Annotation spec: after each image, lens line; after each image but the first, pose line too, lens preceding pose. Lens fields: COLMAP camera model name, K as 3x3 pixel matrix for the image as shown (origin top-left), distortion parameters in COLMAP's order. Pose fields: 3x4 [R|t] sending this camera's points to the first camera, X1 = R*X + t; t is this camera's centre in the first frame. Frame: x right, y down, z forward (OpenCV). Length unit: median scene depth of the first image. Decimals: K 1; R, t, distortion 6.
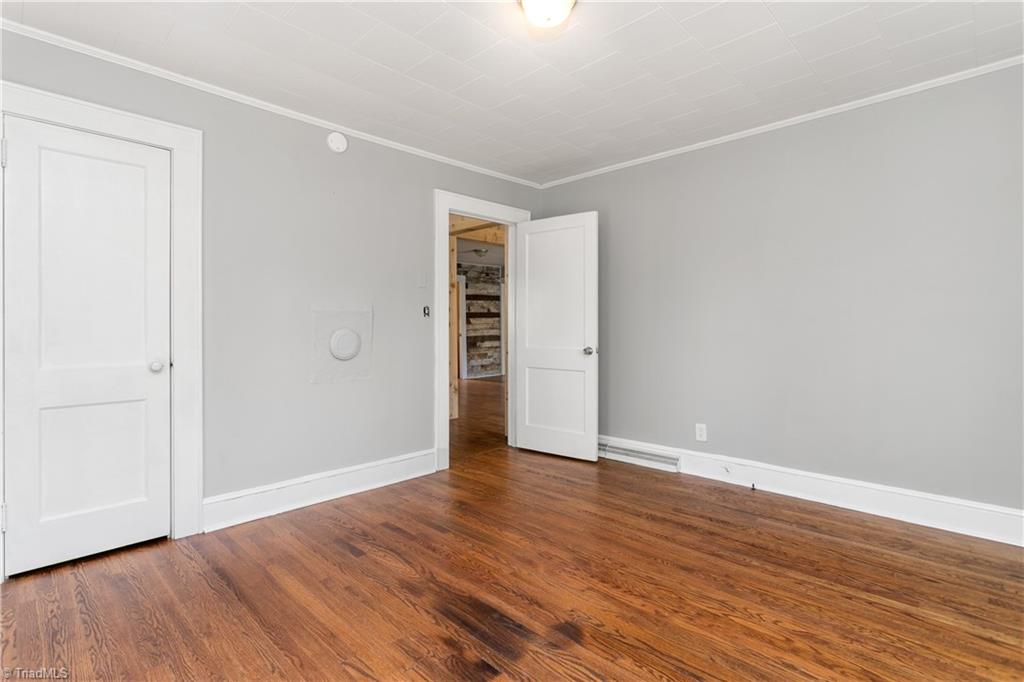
lens RADIAL K [[487.3, 0, 515.9], [0, 487.3, 332.8], [0, 0, 1]] dist [-0.000018, 0.001825]
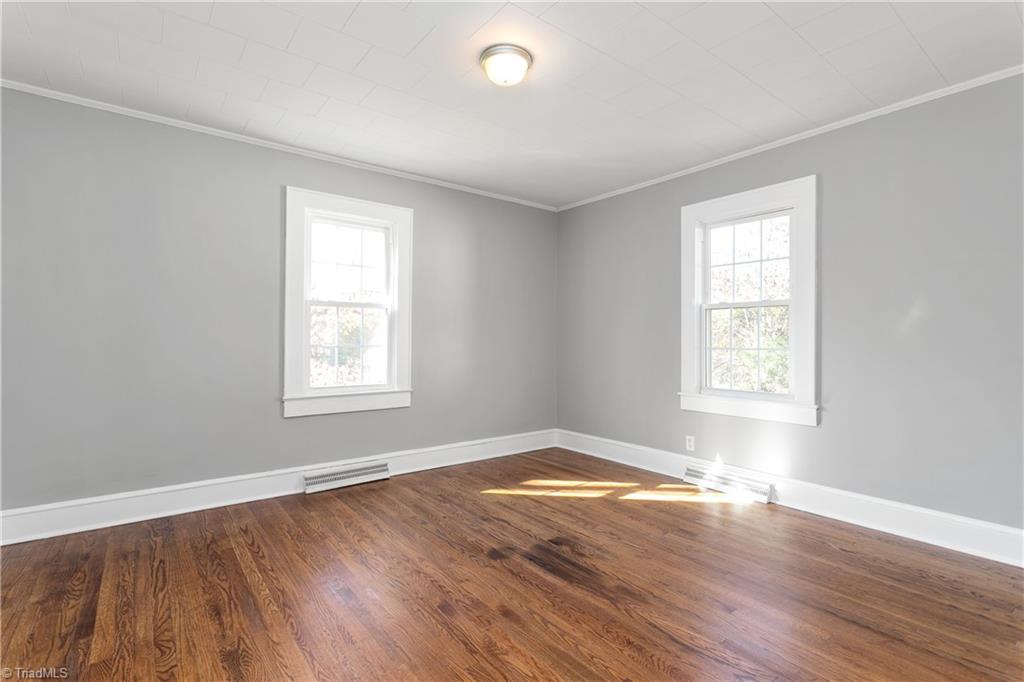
lens RADIAL K [[487.3, 0, 514.5], [0, 487.3, 337.3], [0, 0, 1]] dist [-0.000018, 0.001825]
pose [[-0.990549, -0.001175, 0.137155, -0.117691], [-0.000106, 0.999970, 0.007797, -0.021082], [-0.137160, 0.007709, -0.990519, 2.110687]]
